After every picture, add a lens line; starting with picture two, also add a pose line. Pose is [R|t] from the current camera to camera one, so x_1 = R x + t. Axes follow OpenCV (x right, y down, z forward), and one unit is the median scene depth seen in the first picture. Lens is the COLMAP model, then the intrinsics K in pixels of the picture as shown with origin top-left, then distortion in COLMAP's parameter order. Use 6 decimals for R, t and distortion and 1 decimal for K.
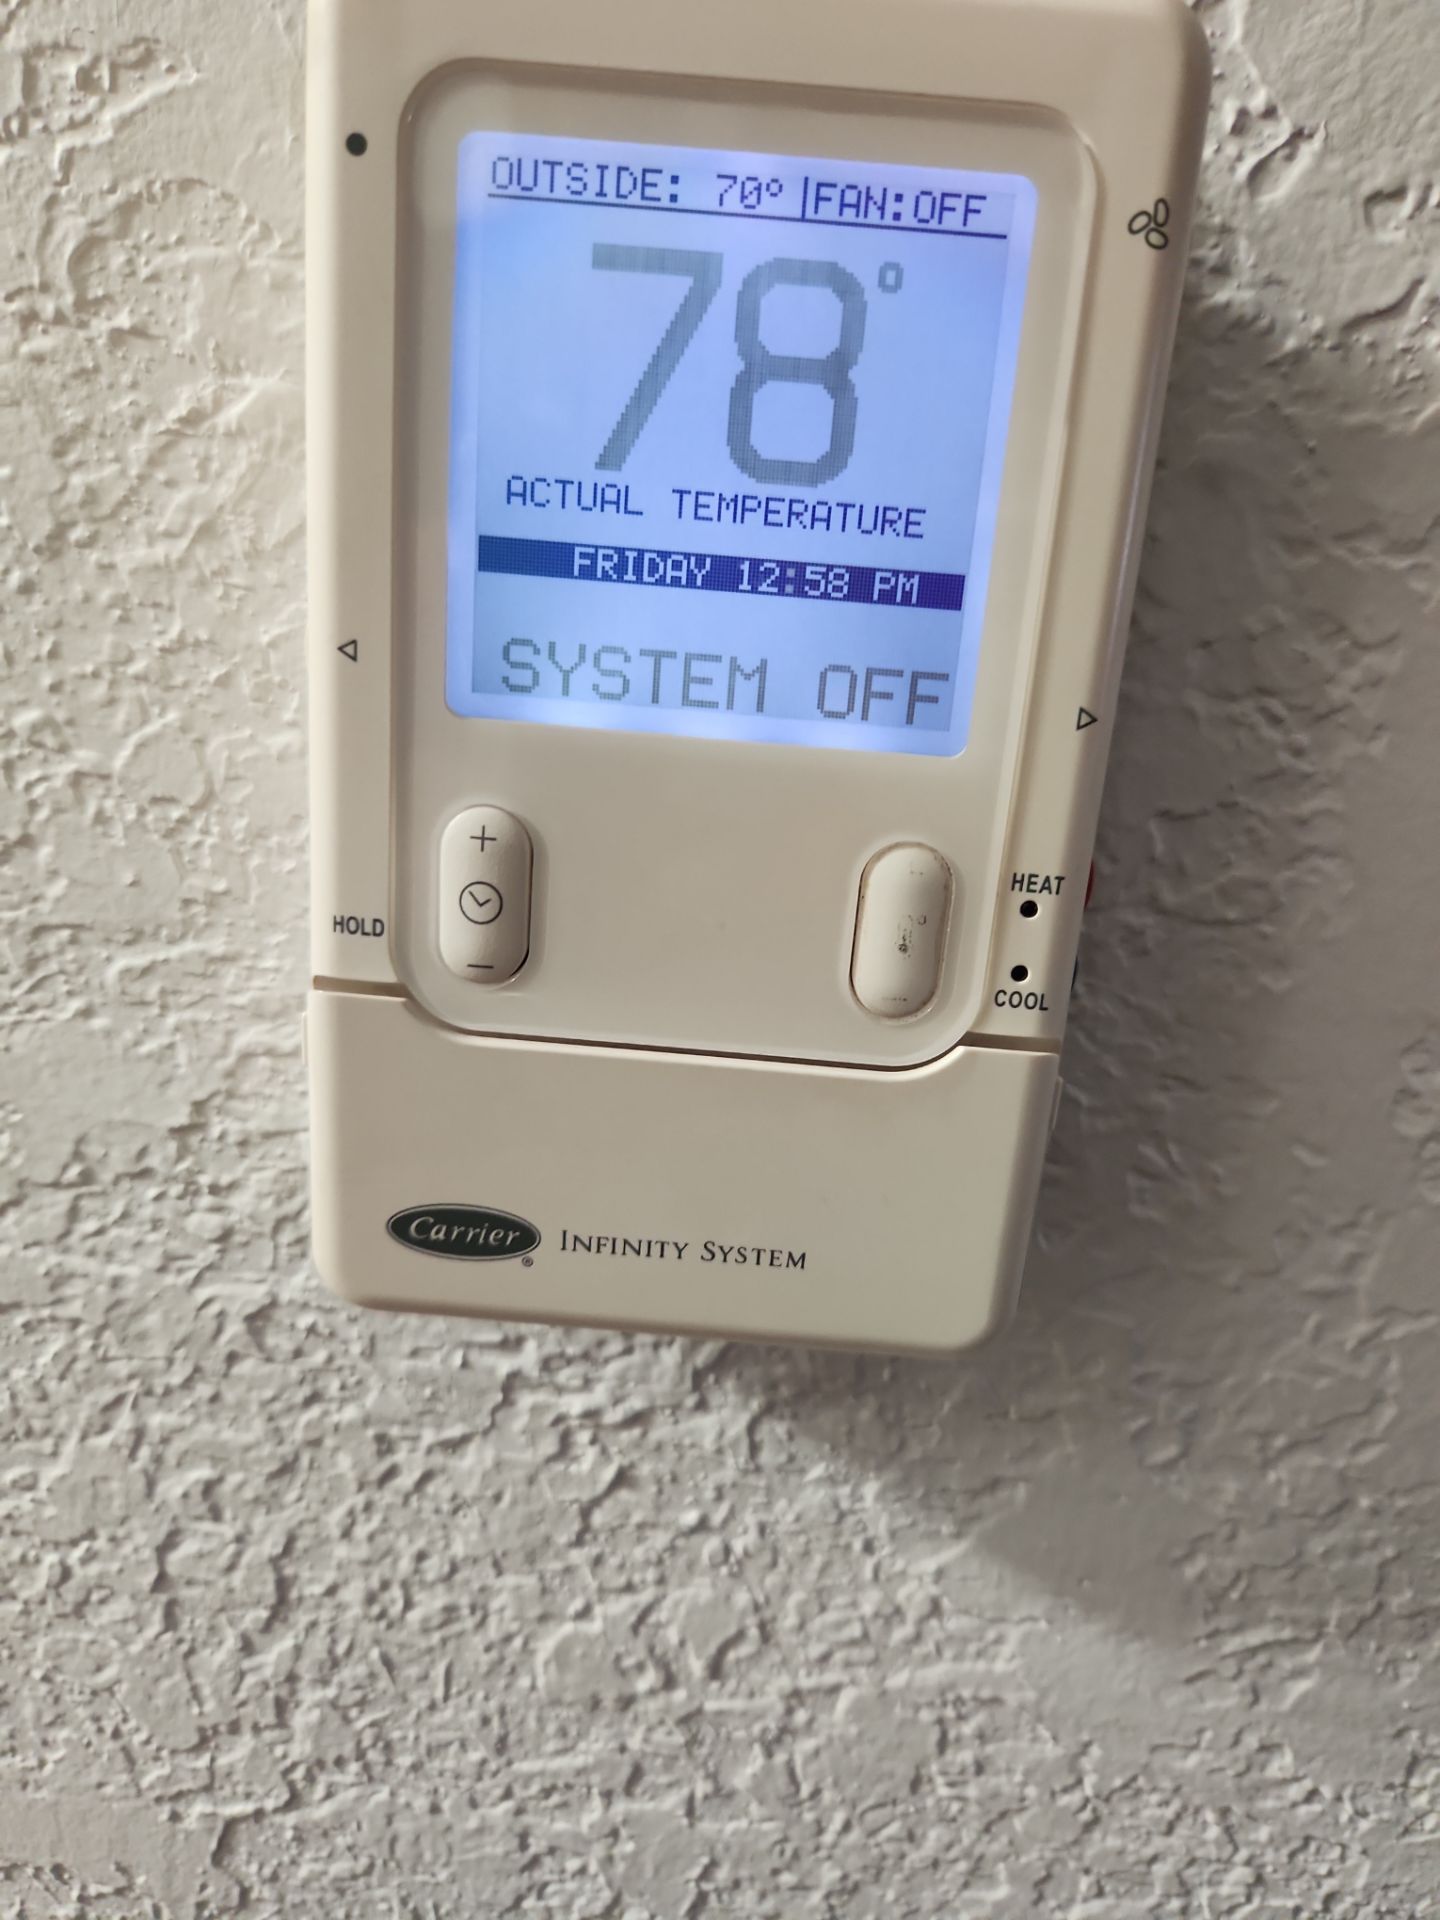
lens RADIAL K [[1318.0, 0, 740.1], [0, 1318.0, 960.5], [0, 0, 1]] dist [0.012167, -0.041014]
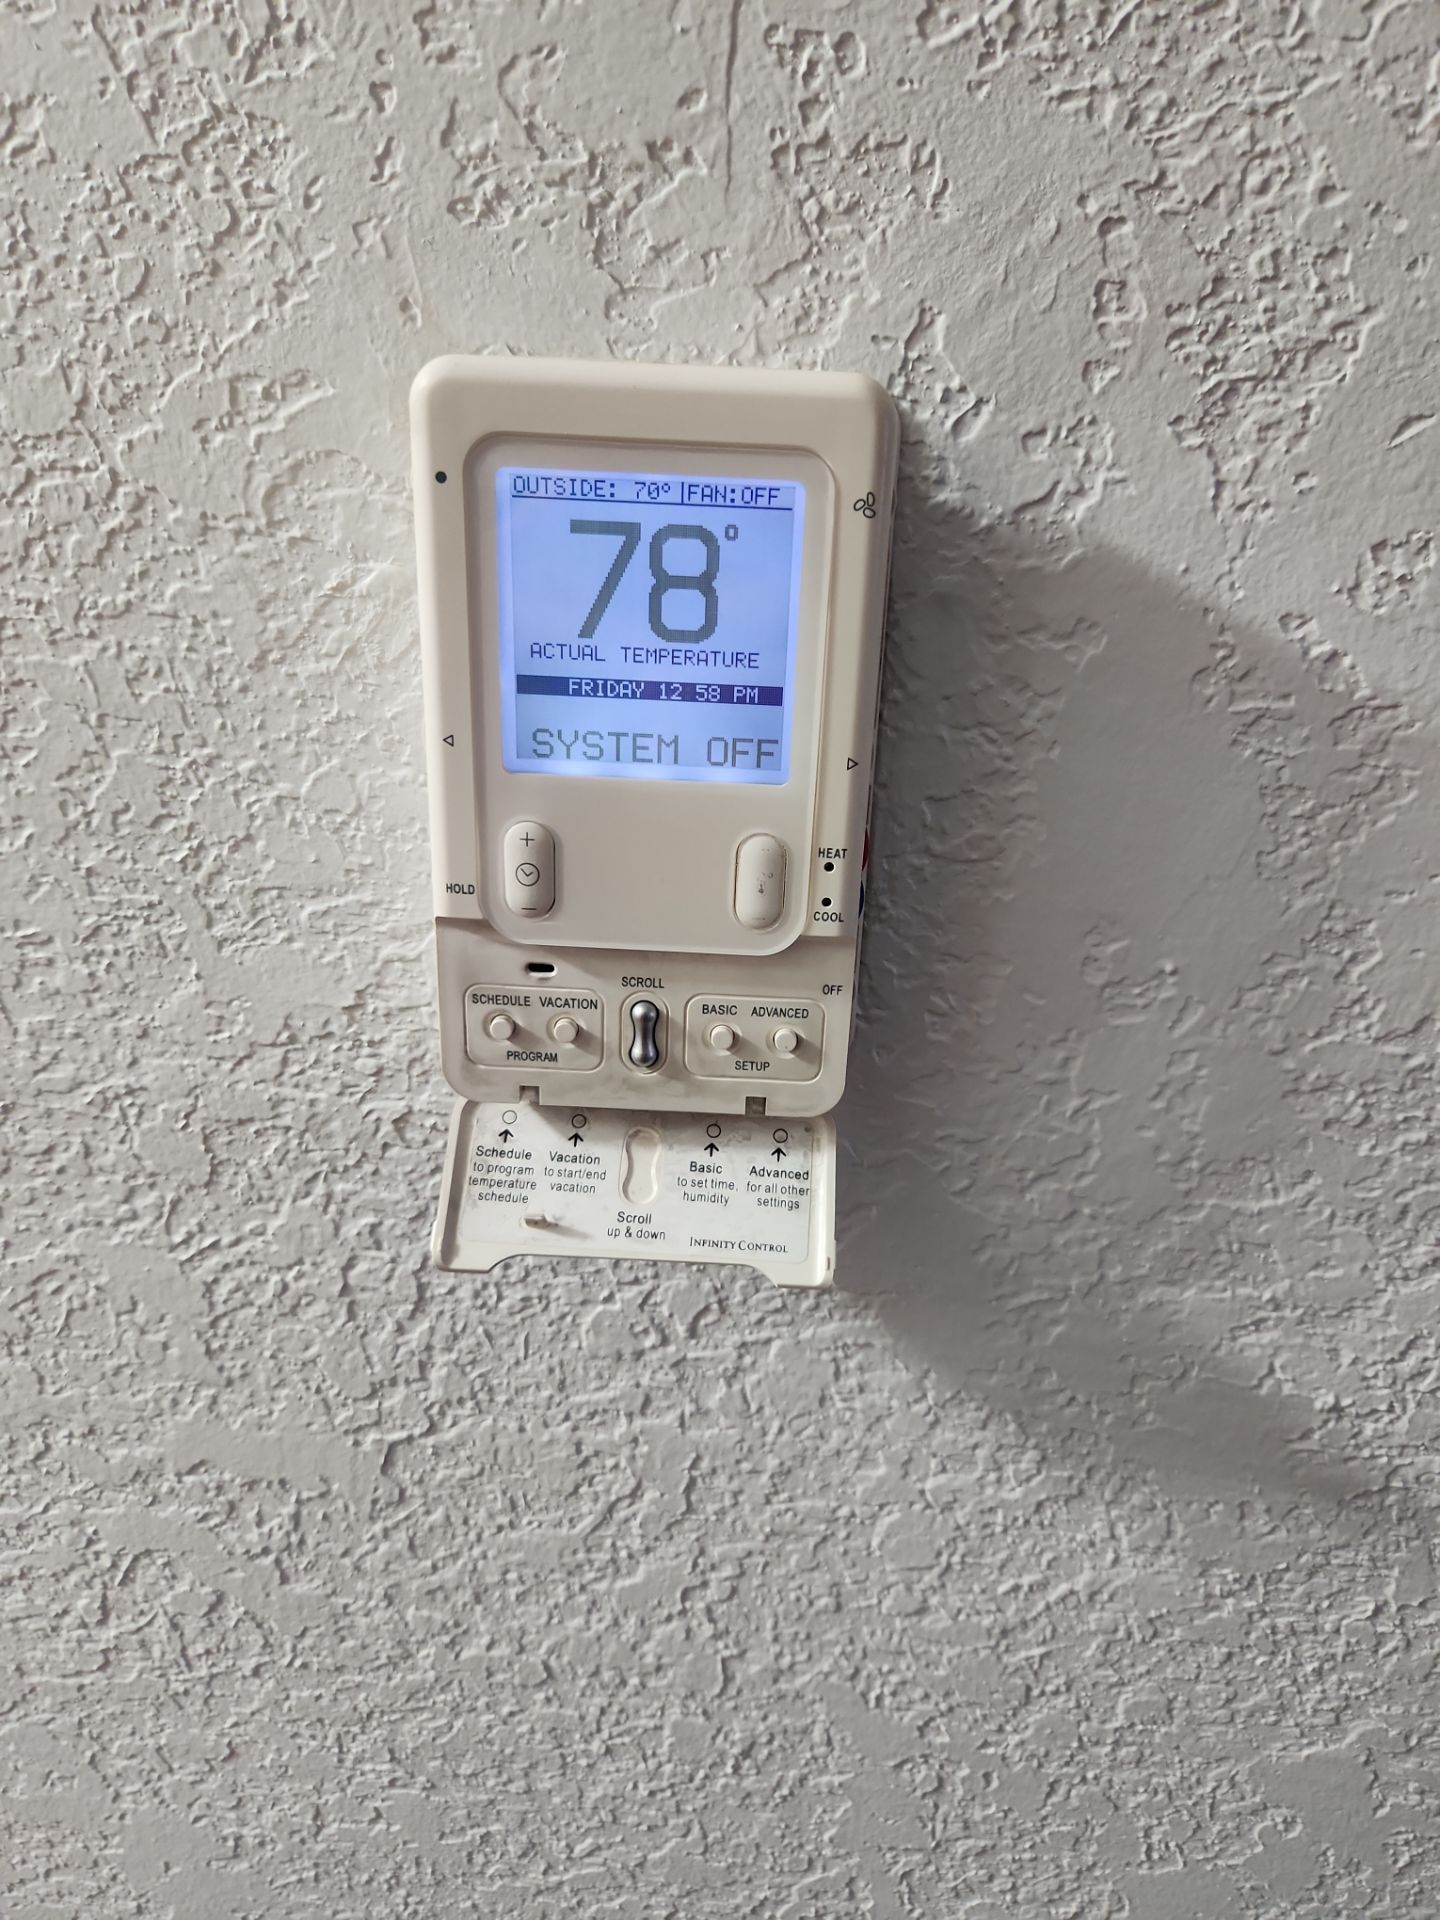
lens RADIAL K [[1318.0, 0, 736.5], [0, 1318.0, 966.4], [0, 0, 1]] dist [0.012167, -0.041014]
pose [[0.999112, -0.036421, -0.021204, 0.103677], [0.038277, 0.994747, 0.094938, -0.065985], [0.017635, -0.095665, 0.995257, -0.676721]]
